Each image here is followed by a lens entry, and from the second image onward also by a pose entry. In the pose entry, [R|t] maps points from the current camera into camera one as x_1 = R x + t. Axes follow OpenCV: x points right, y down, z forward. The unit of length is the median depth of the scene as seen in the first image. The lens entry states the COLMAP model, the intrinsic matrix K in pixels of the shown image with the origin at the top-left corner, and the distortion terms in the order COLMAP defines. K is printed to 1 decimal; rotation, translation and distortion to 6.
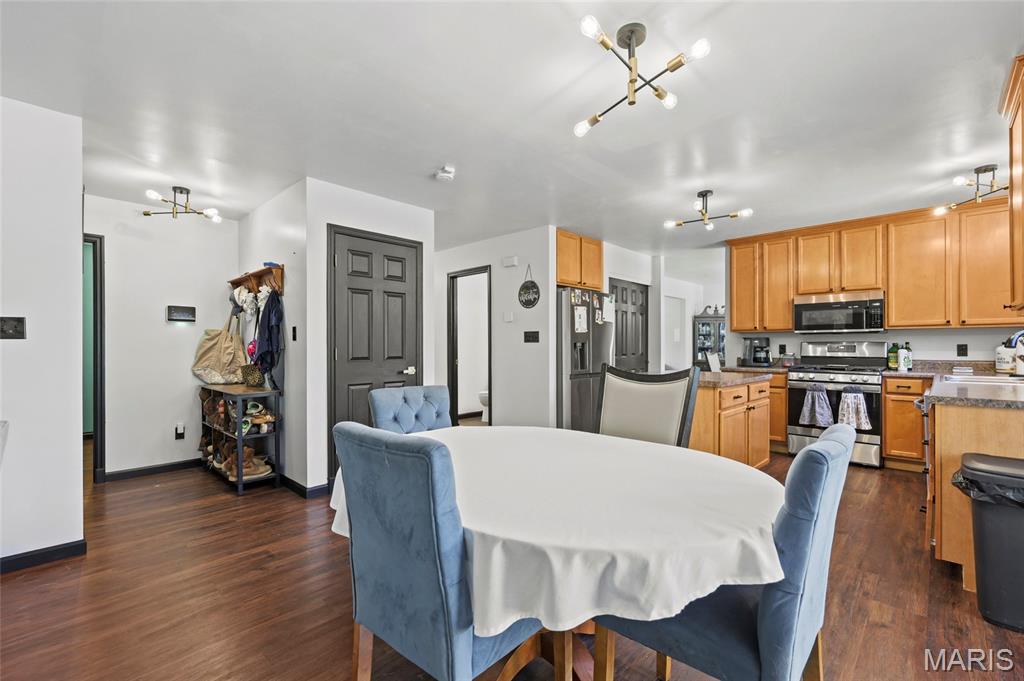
lens RADIAL K [[450.6, 0, 511.0], [0, 450.6, 344.6], [0, 0, 1]] dist [0.002057, -0.000100]
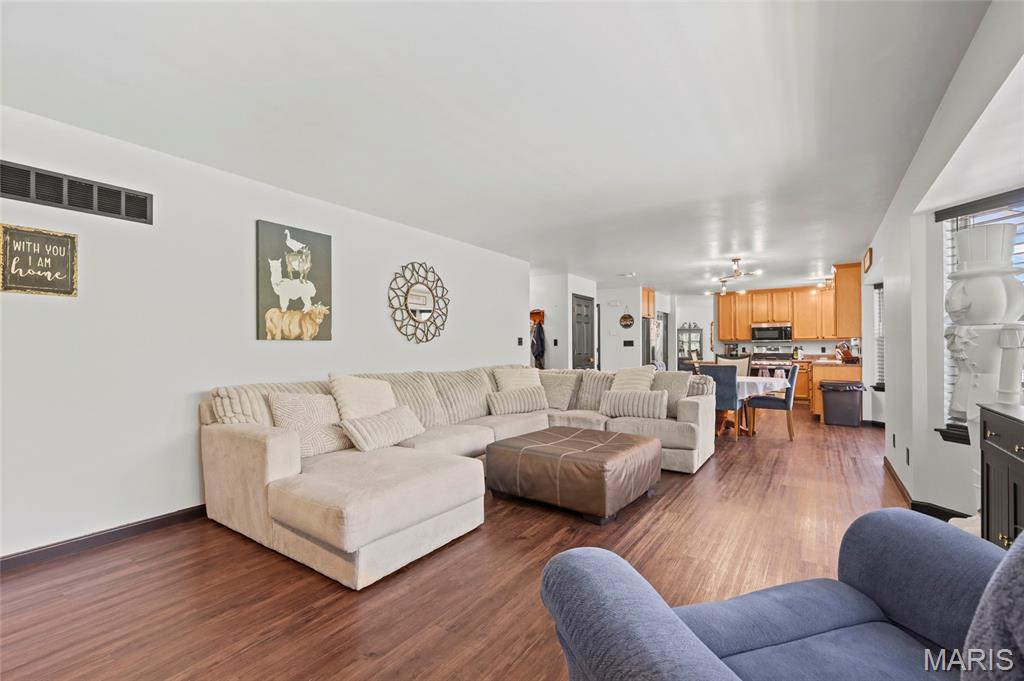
lens RADIAL K [[450.6, 0, 511.4], [0, 450.6, 343.7], [0, 0, 1]] dist [0.002057, -0.000100]
pose [[0.986262, 0.001096, 0.165187, -0.829298], [0.000209, 0.999969, -0.007880, -0.000761], [-0.165191, 0.007806, 0.986231, -0.880427]]
